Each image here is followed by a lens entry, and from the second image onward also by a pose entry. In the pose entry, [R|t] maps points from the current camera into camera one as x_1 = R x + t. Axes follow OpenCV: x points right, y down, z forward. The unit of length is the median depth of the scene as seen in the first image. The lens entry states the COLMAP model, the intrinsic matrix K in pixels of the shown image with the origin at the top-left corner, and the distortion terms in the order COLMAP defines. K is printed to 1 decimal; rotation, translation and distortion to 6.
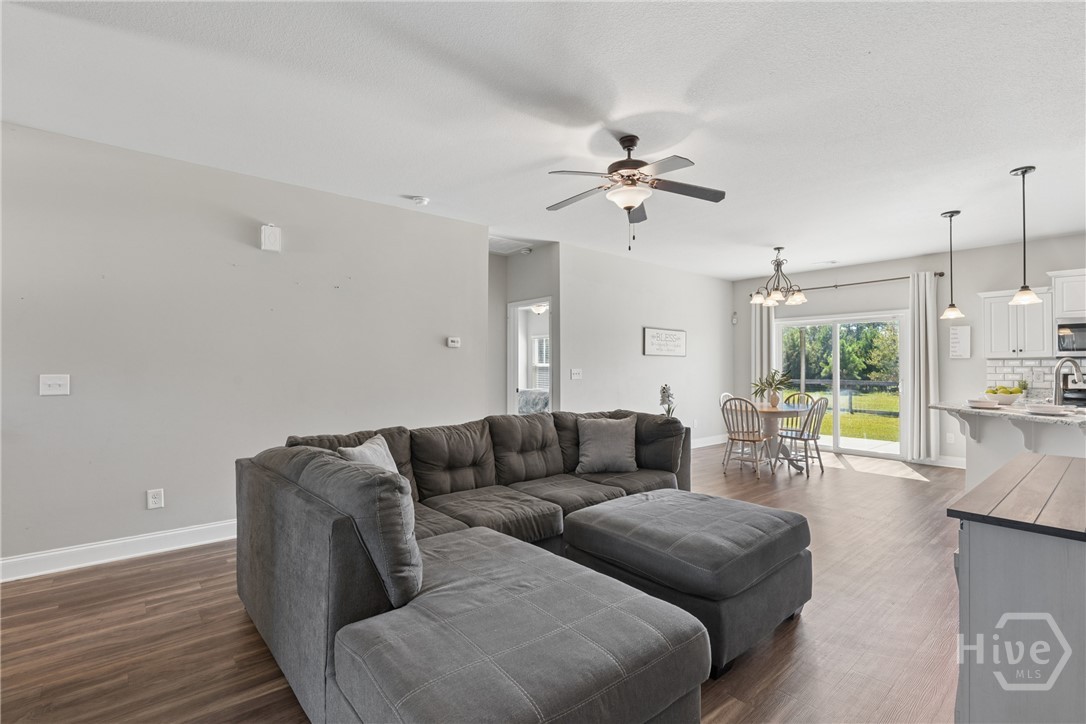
lens RADIAL K [[481.1, 0, 543.6], [0, 481.1, 365.8], [0, 0, 1]] dist [-0.012123, -0.000003]
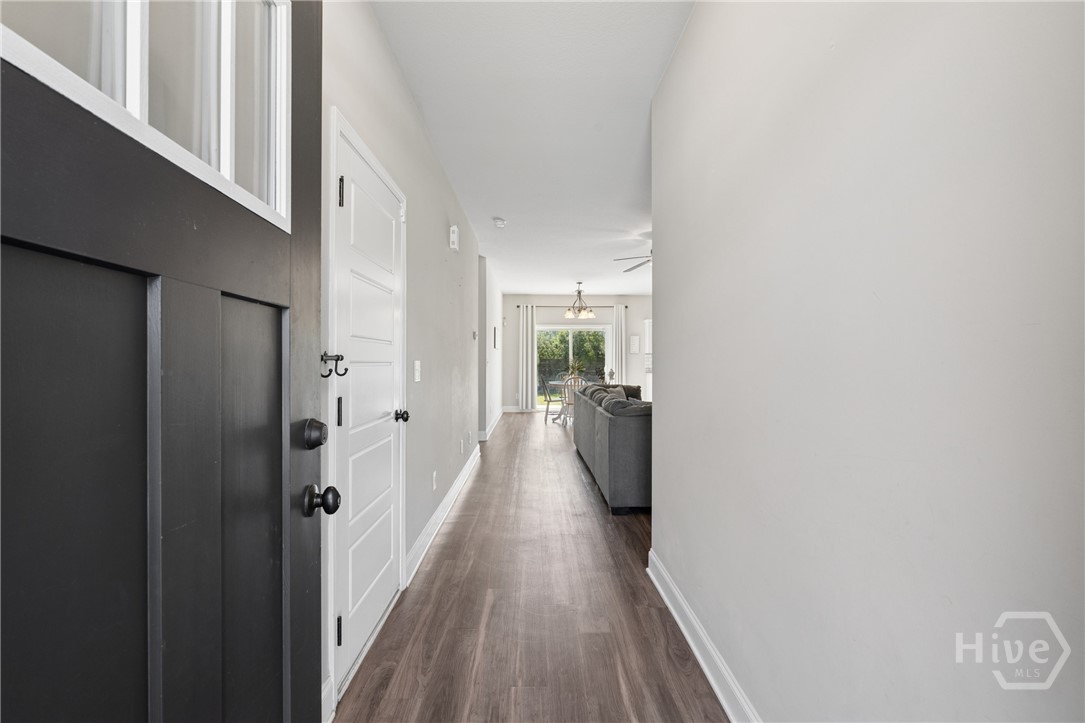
lens RADIAL K [[480.6, 0, 545.5], [0, 480.6, 359.6], [0, 0, 1]] dist [-0.012123, -0.000003]
pose [[0.637110, -0.003566, 0.770765, -0.675725], [-0.000444, 0.999987, 0.004993, 0.001481], [-0.770773, -0.003523, 0.637100, 0.061337]]
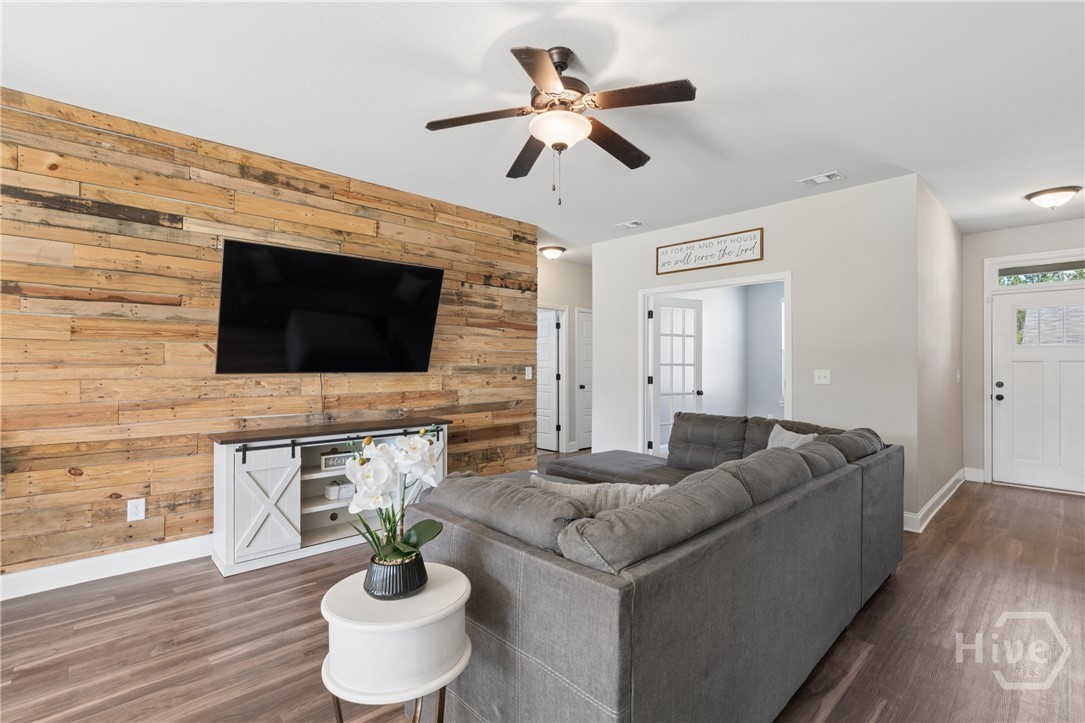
lens RADIAL K [[503.7, 0, 538.4], [0, 503.7, 359.2], [0, 0, 1]] dist [-0.014017, 0.000734]
pose [[-0.998957, -0.002383, -0.045593, 0.093337], [-0.001825, 0.999923, -0.012290, 0.000678], [0.045618, -0.012194, -0.998885, 0.747761]]
